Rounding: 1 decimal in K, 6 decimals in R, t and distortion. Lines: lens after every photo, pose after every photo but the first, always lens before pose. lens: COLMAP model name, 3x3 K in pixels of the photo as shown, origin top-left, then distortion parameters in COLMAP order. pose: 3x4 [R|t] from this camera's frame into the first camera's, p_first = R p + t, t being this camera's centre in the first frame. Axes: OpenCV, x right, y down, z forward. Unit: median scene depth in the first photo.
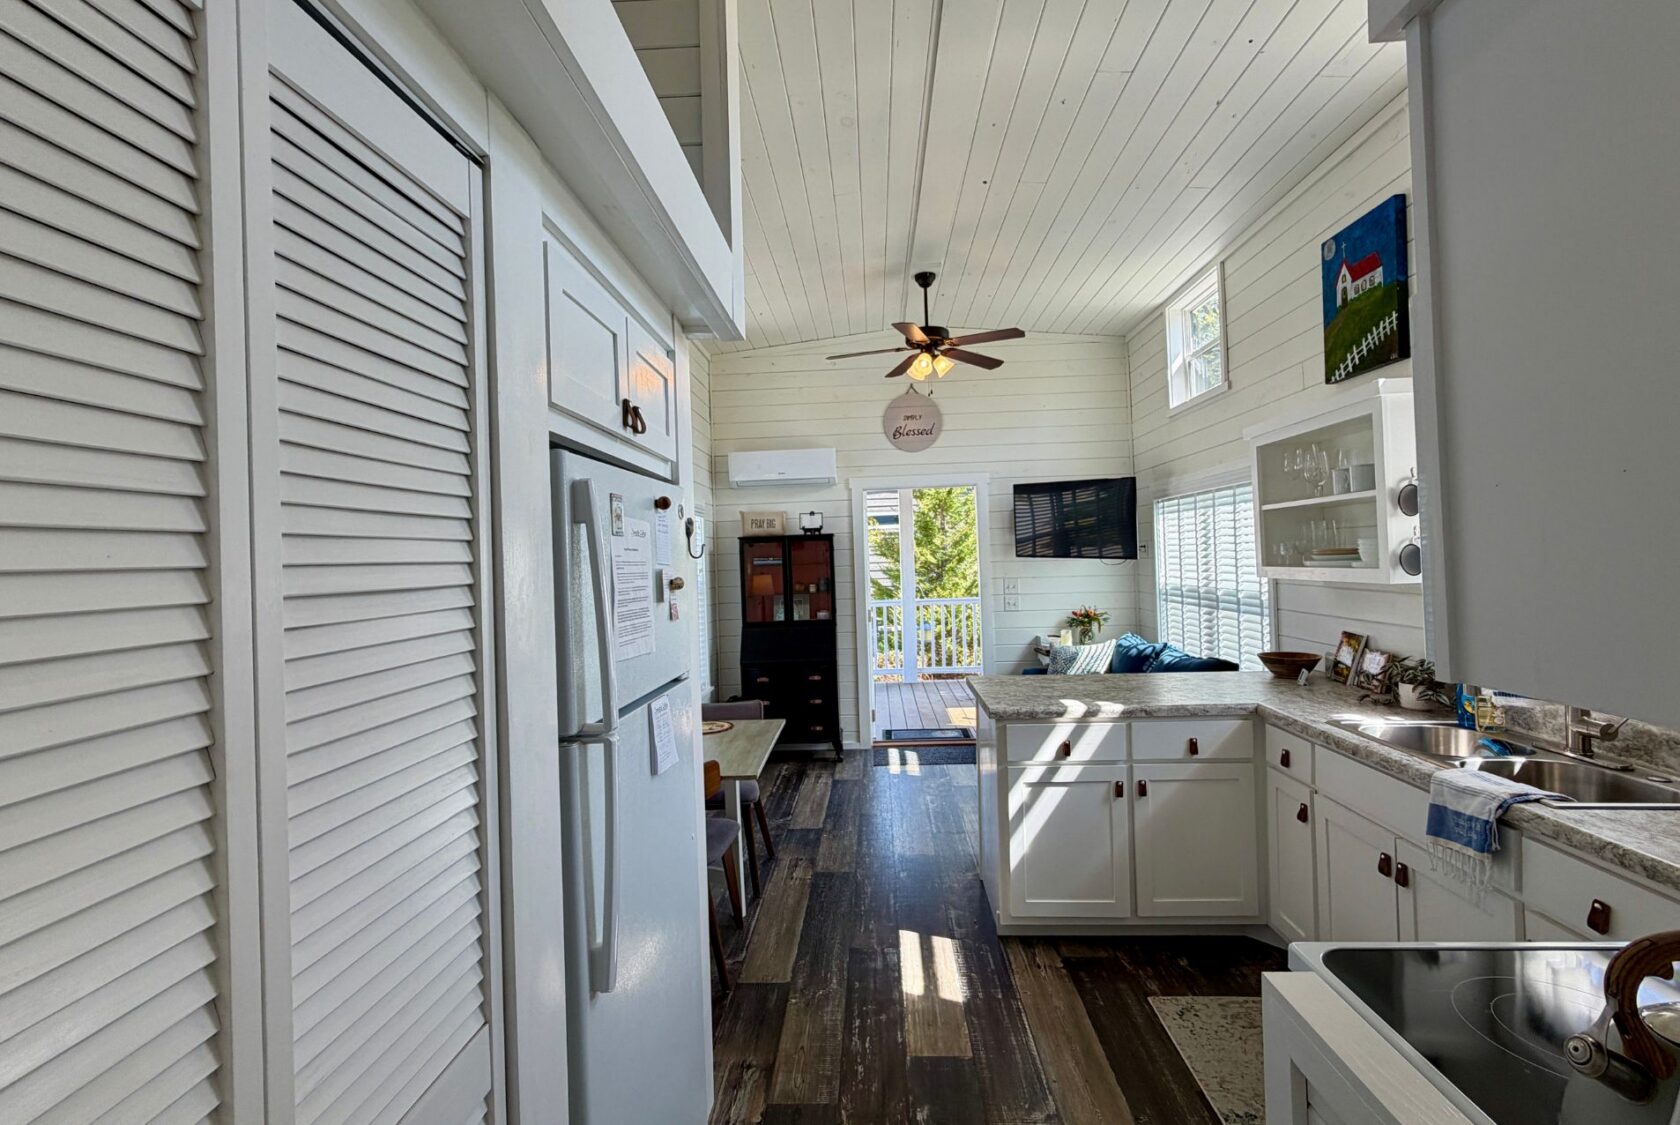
lens RADIAL K [[733.9, 0, 840.0], [0, 733.9, 562.5], [0, 0, 1]] dist [-0.000113, -0.000015]
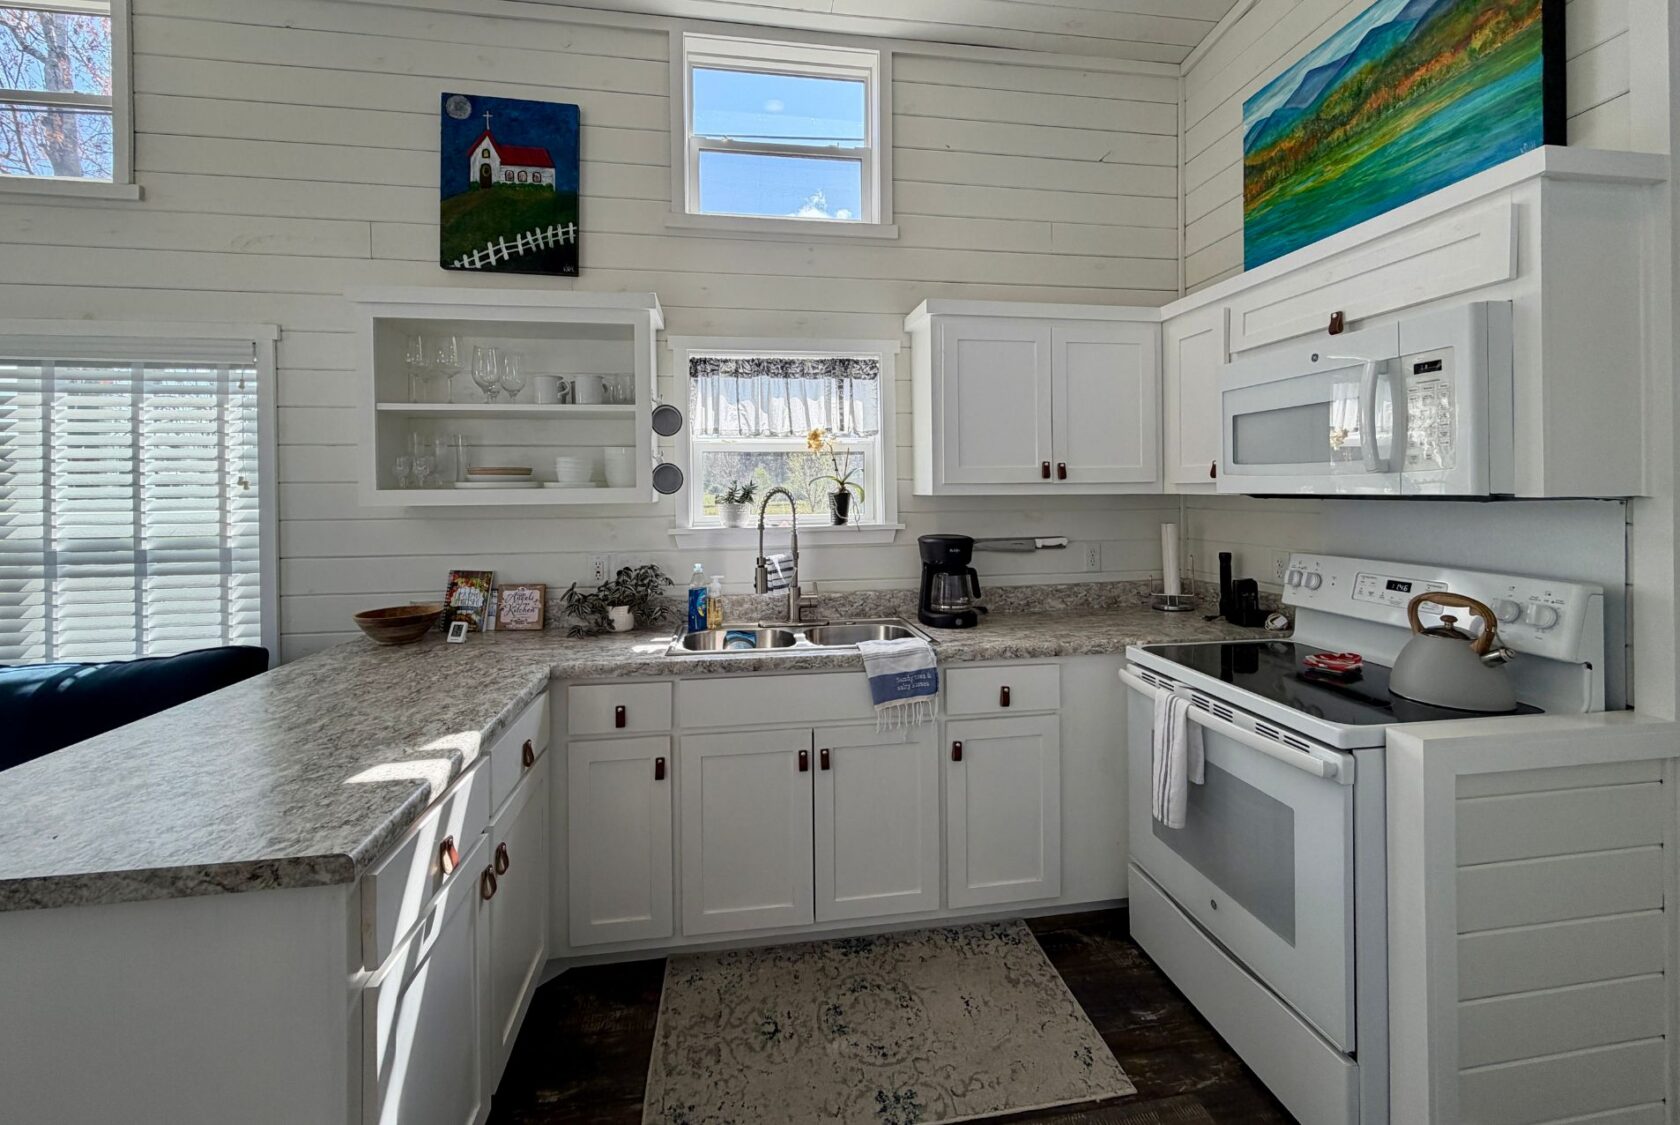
lens RADIAL K [[667.9, 0, 833.9], [0, 667.9, 497.5], [0, 0, 1]] dist [-0.000147, 0.000070]
pose [[-0.195221, 0.027952, 0.980361, -0.142534], [0.018861, 0.999516, -0.024742, 0.039832], [-0.980578, 0.013661, -0.195654, 0.760739]]
